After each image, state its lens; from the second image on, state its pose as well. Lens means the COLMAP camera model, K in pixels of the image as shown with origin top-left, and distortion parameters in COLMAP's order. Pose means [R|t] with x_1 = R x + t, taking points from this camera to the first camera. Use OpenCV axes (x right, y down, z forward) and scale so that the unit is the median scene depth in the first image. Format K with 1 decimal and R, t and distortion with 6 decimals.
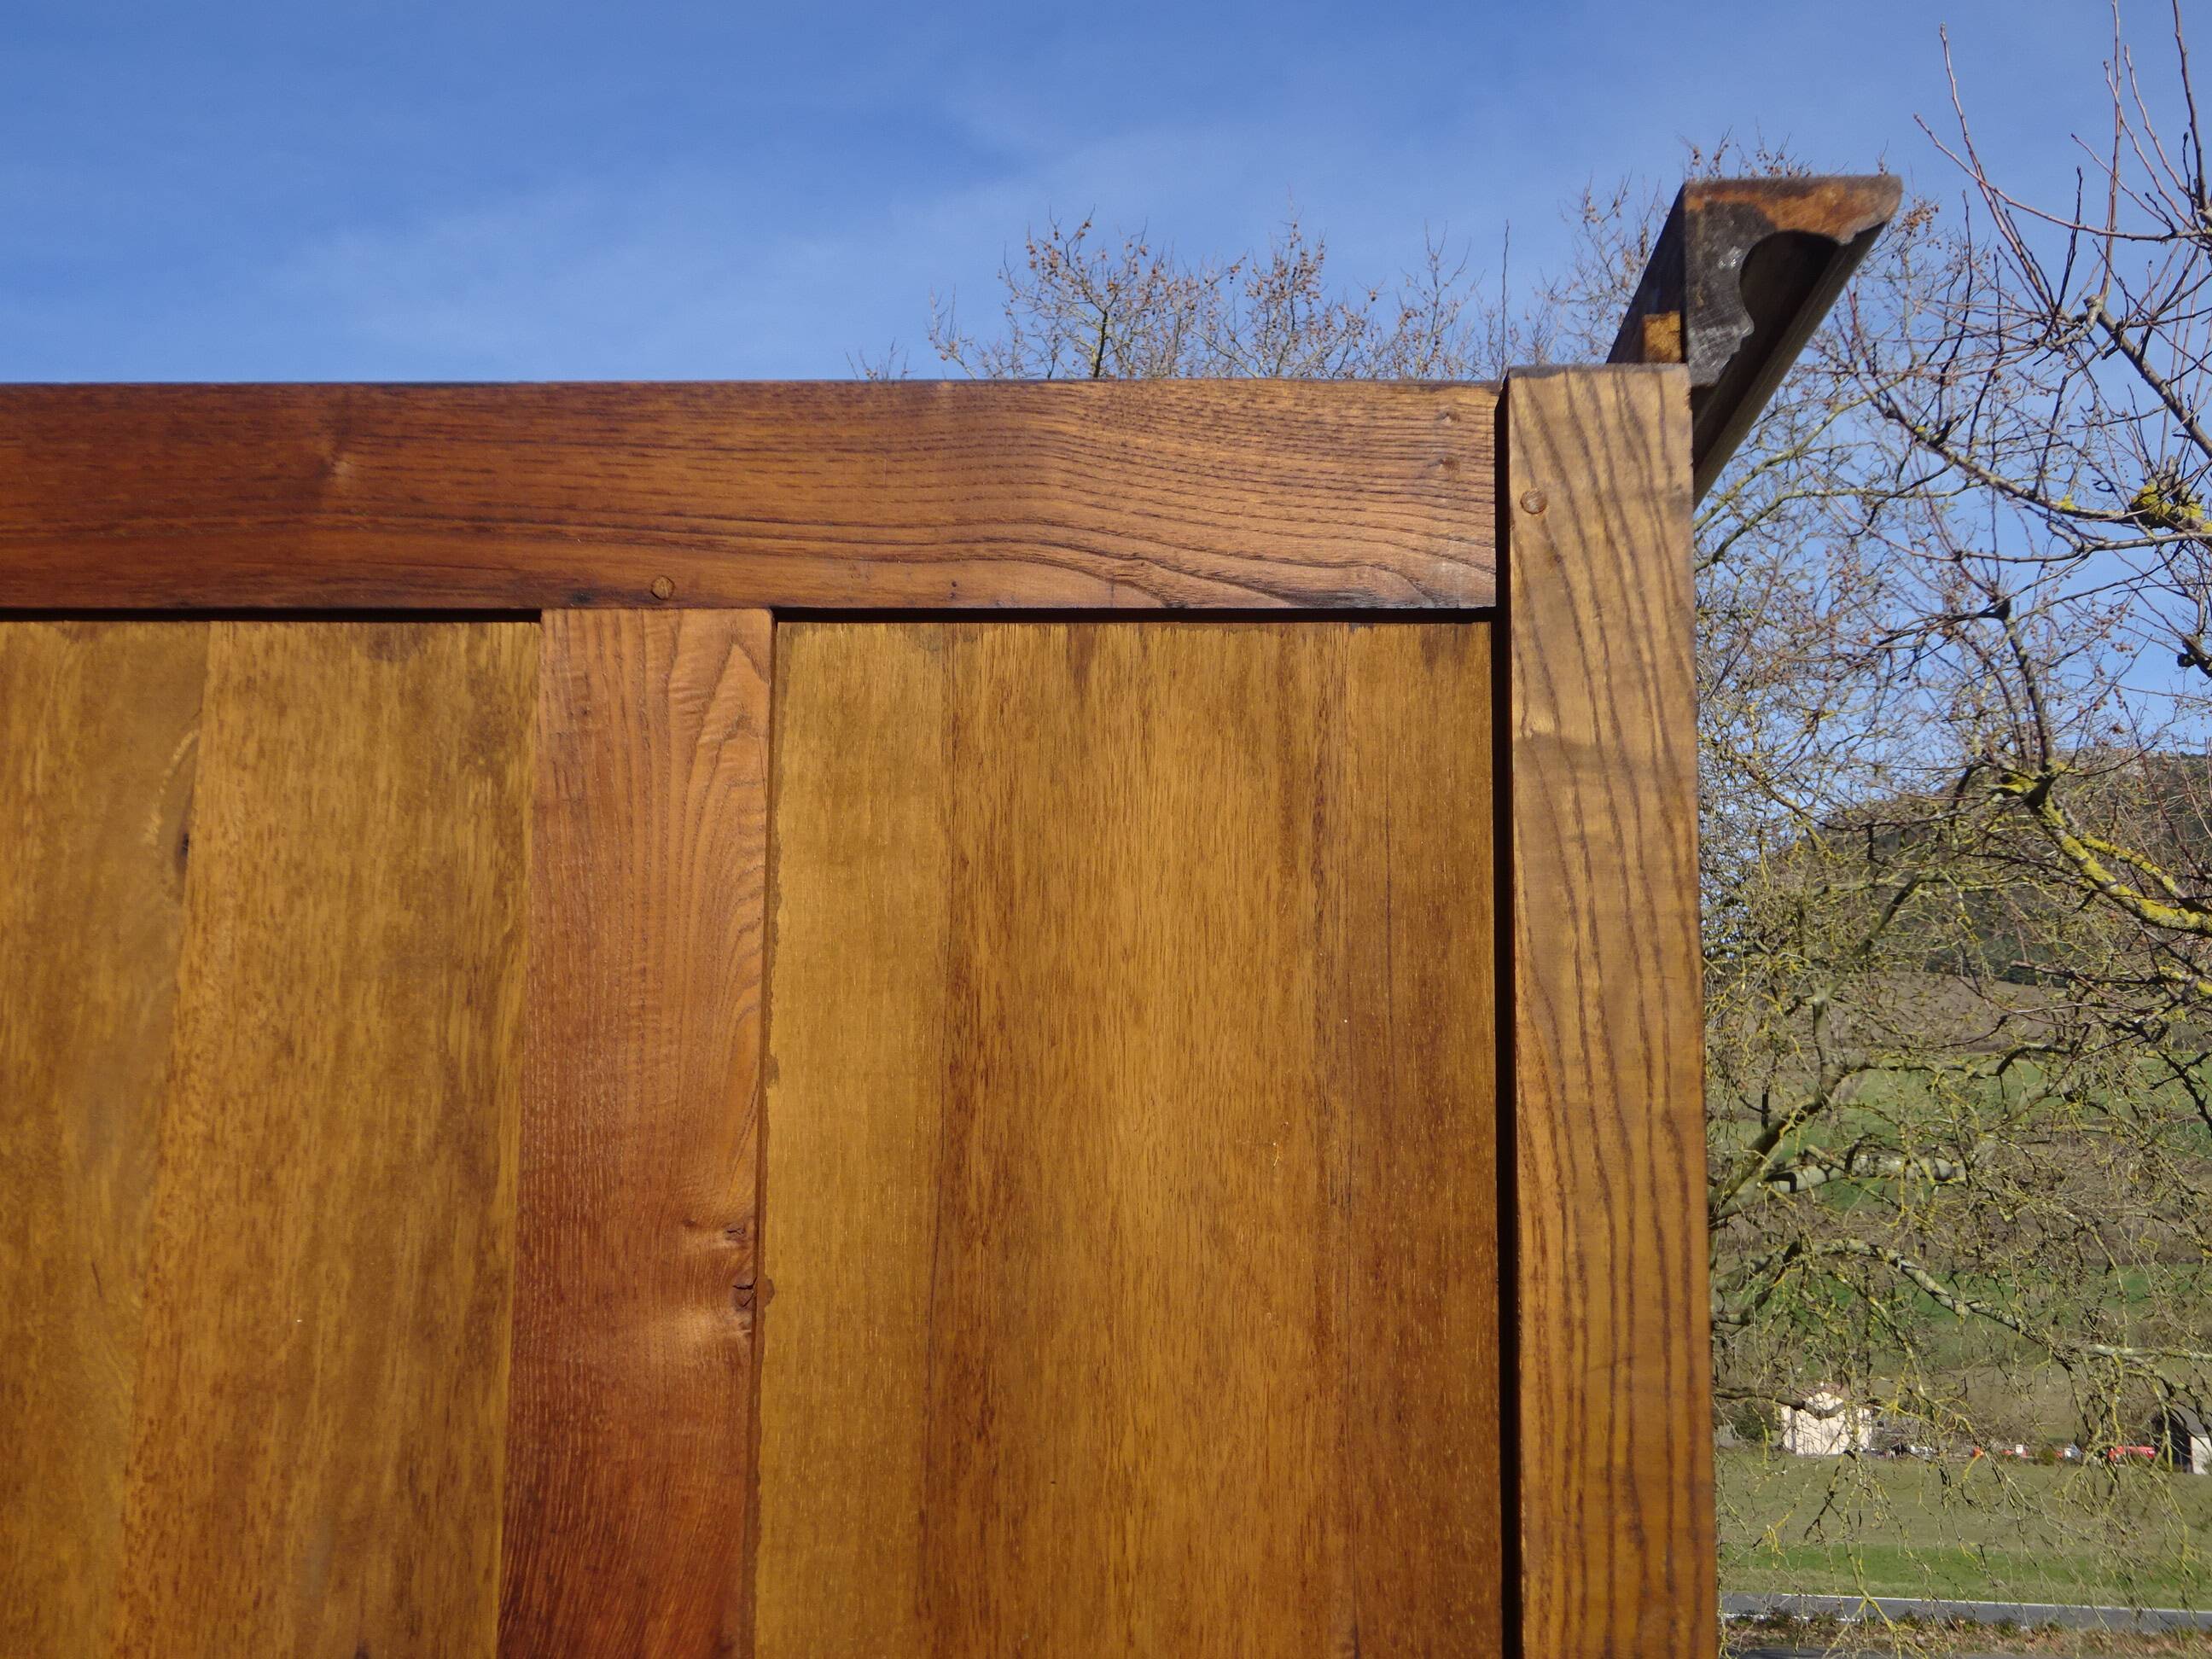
lens RADIAL K [[2076.4, 0, 1105.7], [0, 2076.4, 537.1], [0, 0, 1]] dist [0.024821, 0.013245]
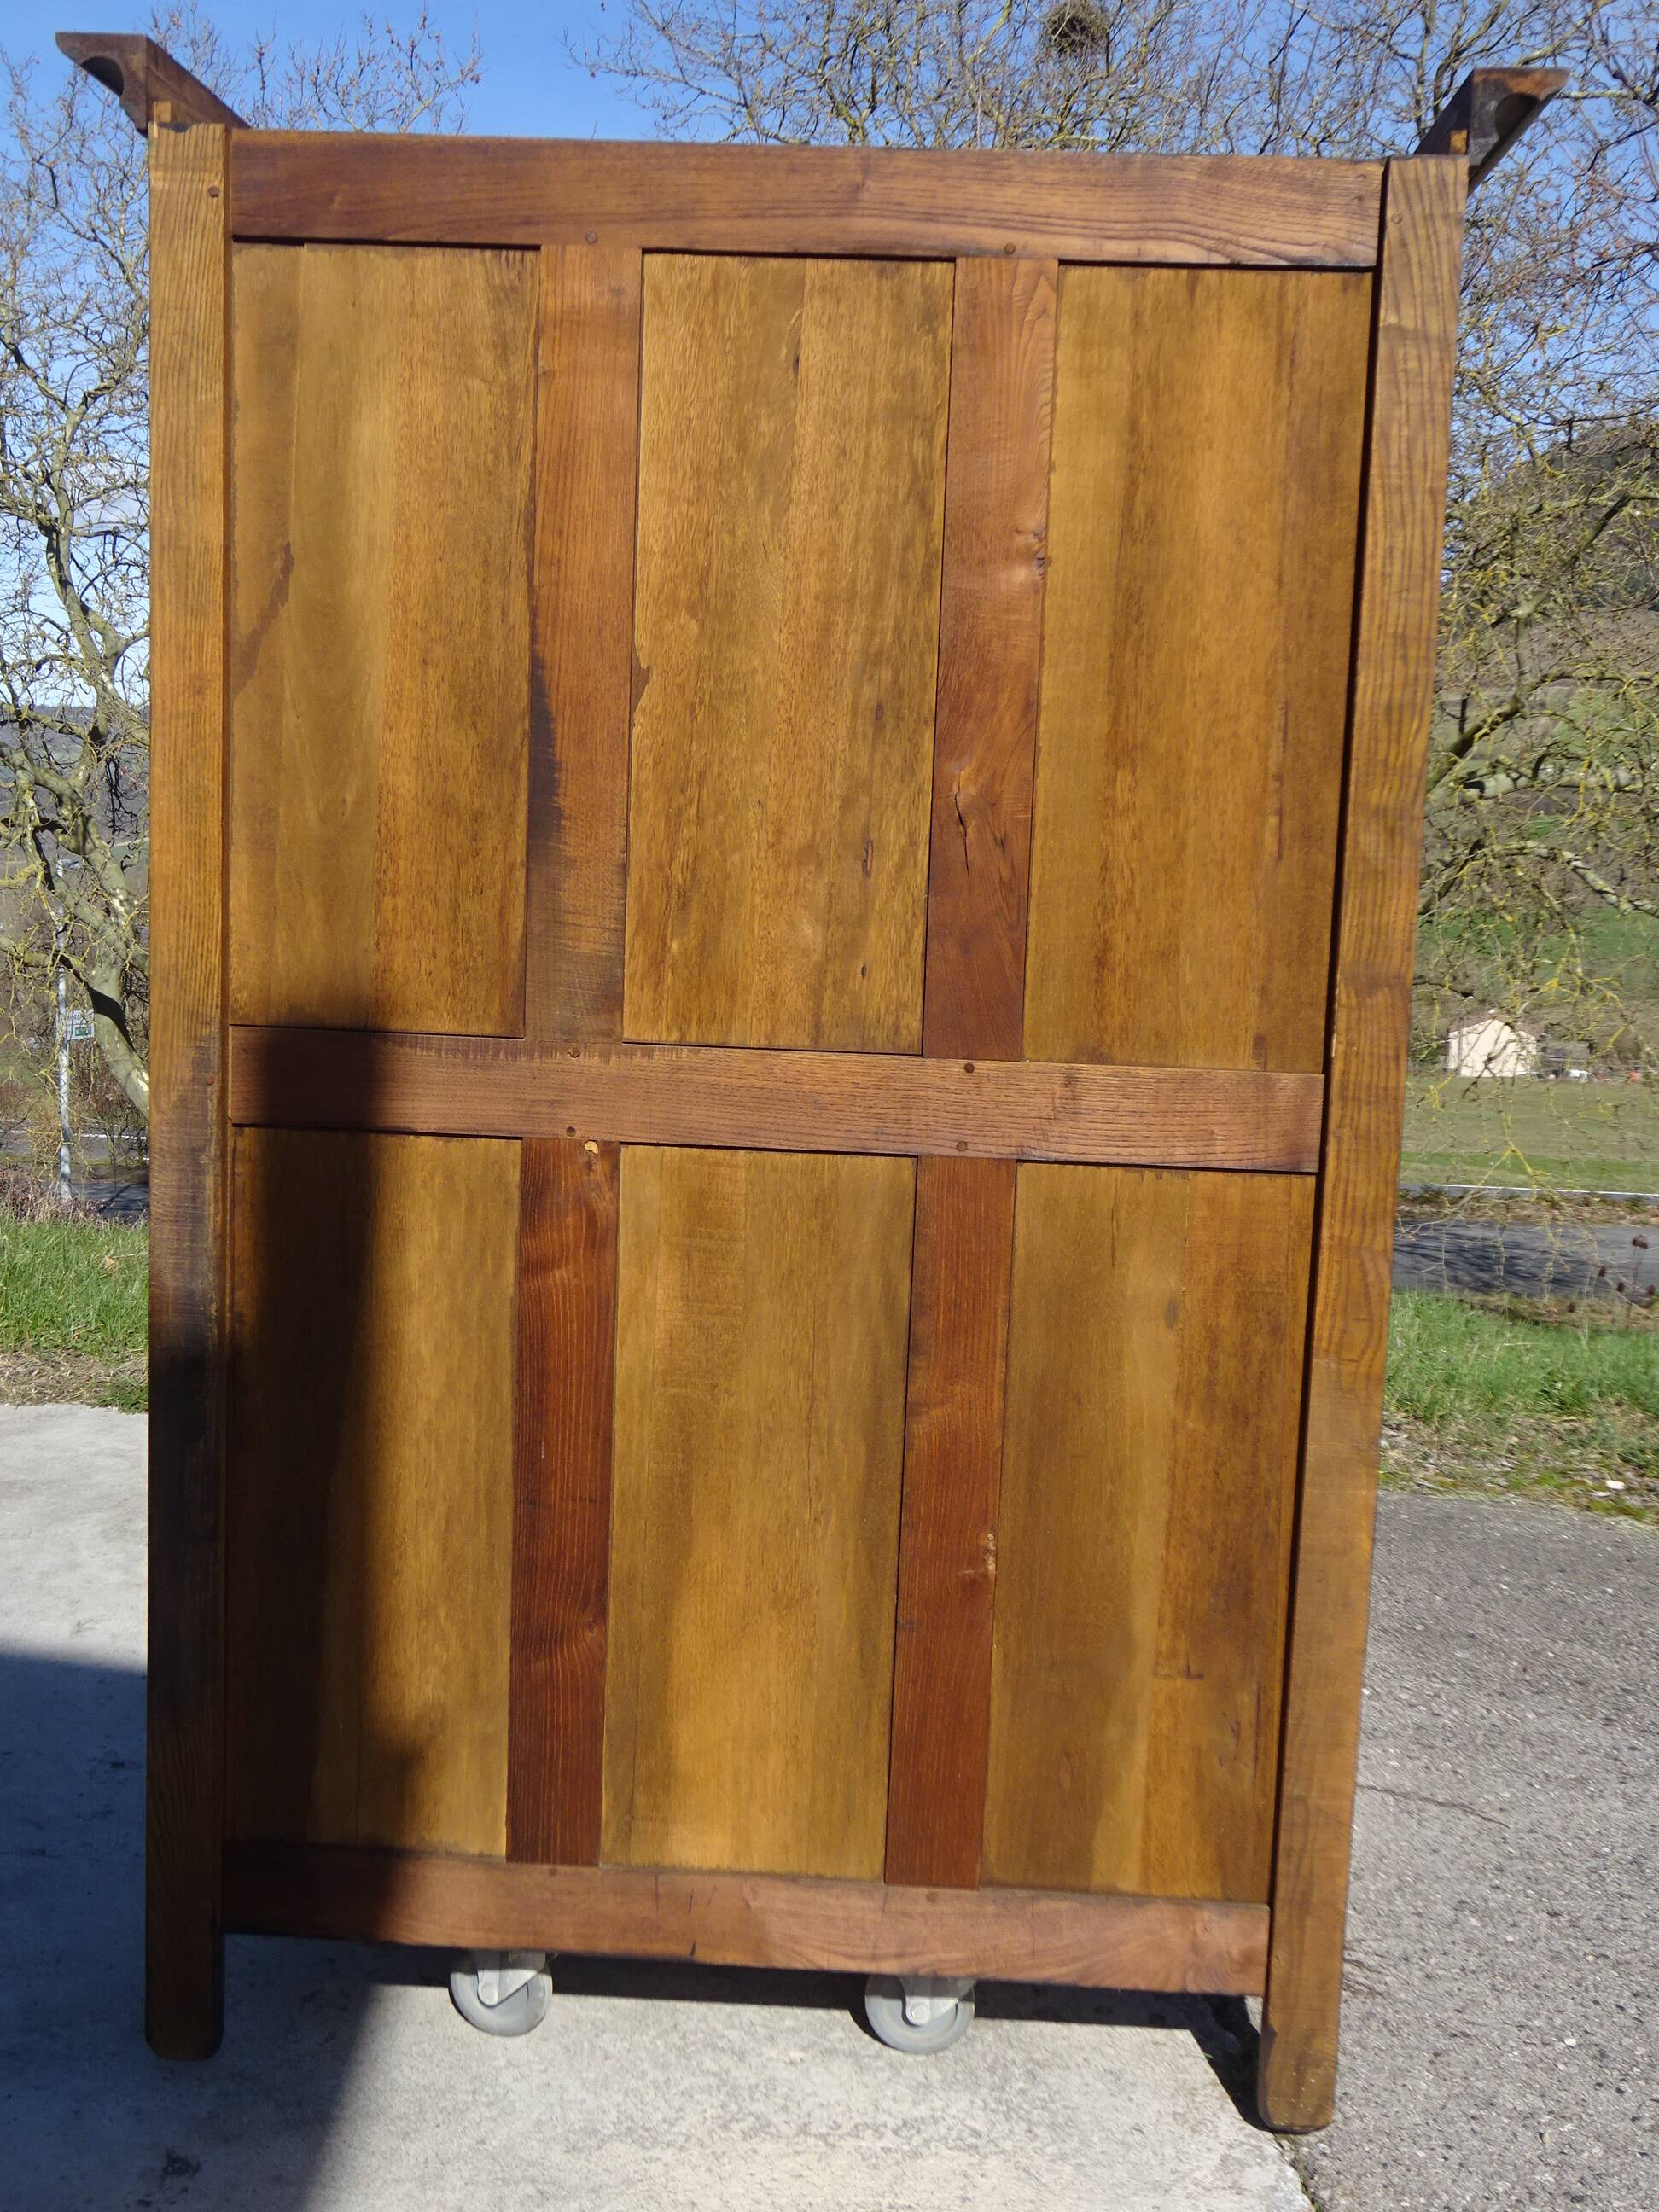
lens RADIAL K [[3472.5, 0, 829.5], [0, 3472.5, 1106.0], [0, 0, 1]] dist [0.006271, 0.141084]
pose [[0.992989, -0.004913, 0.118108, -0.855414], [-0.031002, 0.953341, 0.300300, -0.213210], [-0.114072, -0.301857, 0.946504, -2.792294]]
